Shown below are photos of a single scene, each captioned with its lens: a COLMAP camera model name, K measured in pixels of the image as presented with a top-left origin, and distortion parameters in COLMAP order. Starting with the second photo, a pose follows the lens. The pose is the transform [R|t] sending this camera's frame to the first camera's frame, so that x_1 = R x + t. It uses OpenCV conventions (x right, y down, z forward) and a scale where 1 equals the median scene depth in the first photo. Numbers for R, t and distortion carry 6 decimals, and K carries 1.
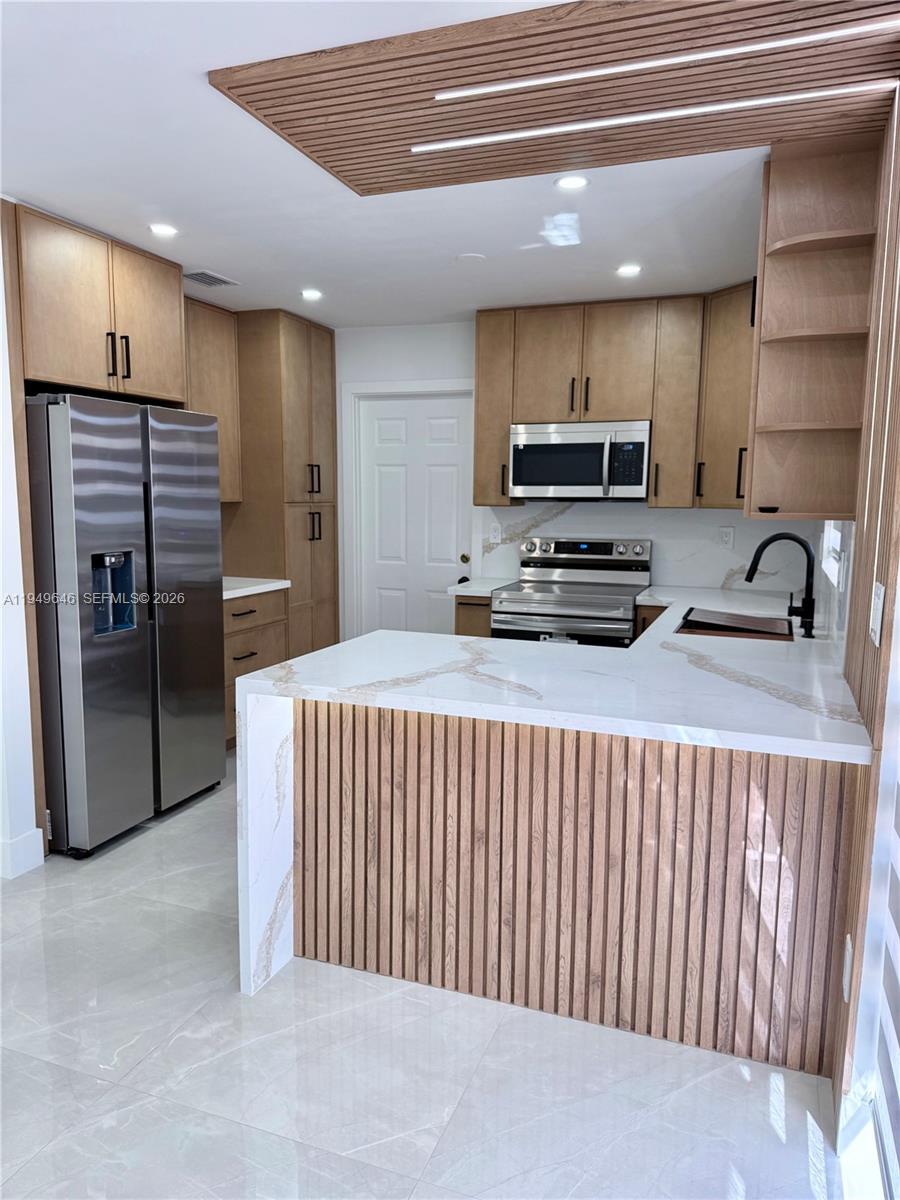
lens RADIAL K [[848.6, 0, 431.8], [0, 848.6, 604.9], [0, 0, 1]] dist [0.082581, -0.119657]
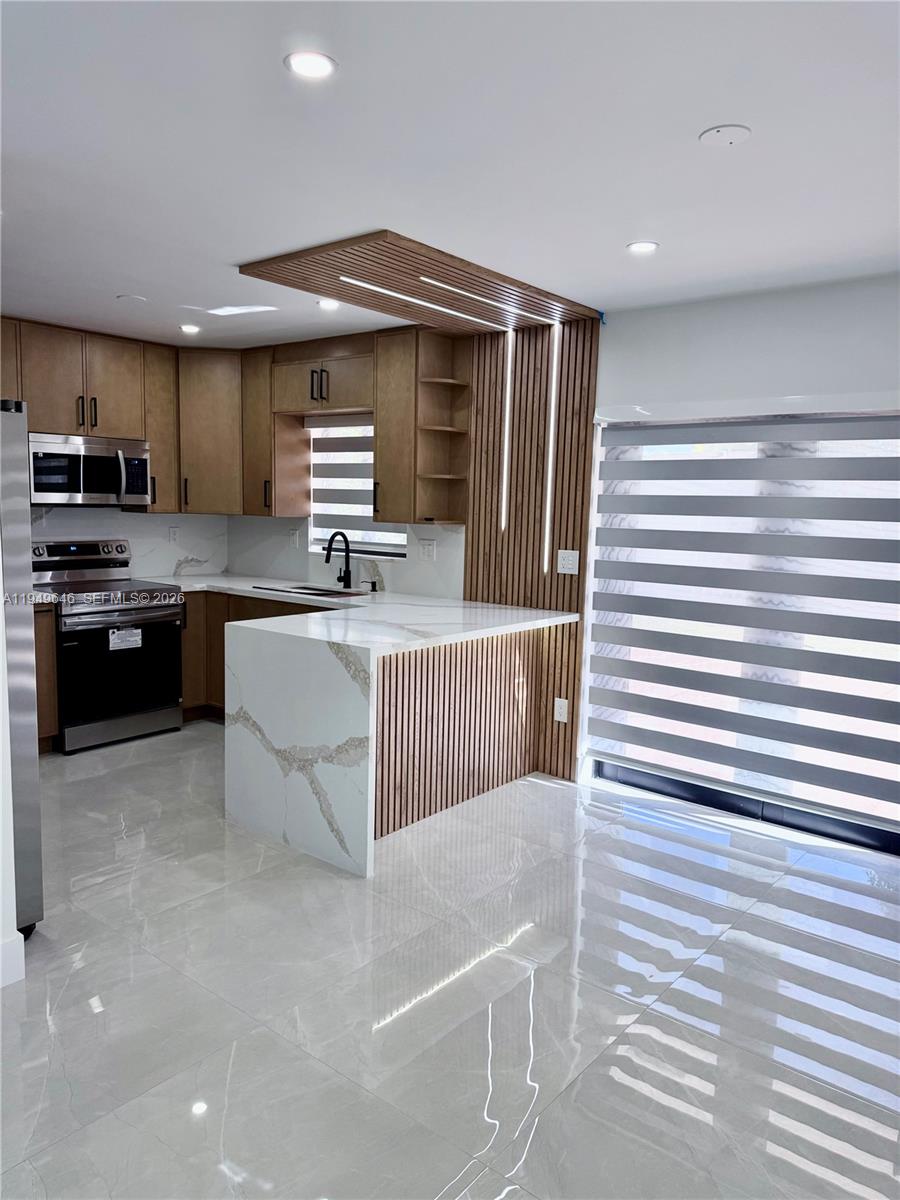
lens RADIAL K [[848.6, 0, 453.6], [0, 848.6, 602.8], [0, 0, 1]] dist [0.082581, -0.119657]
pose [[0.294989, -0.114010, 0.948674, -0.802521], [0.103327, 0.990840, 0.086948, -0.049959], [-0.949897, 0.072375, 0.304067, 0.235591]]
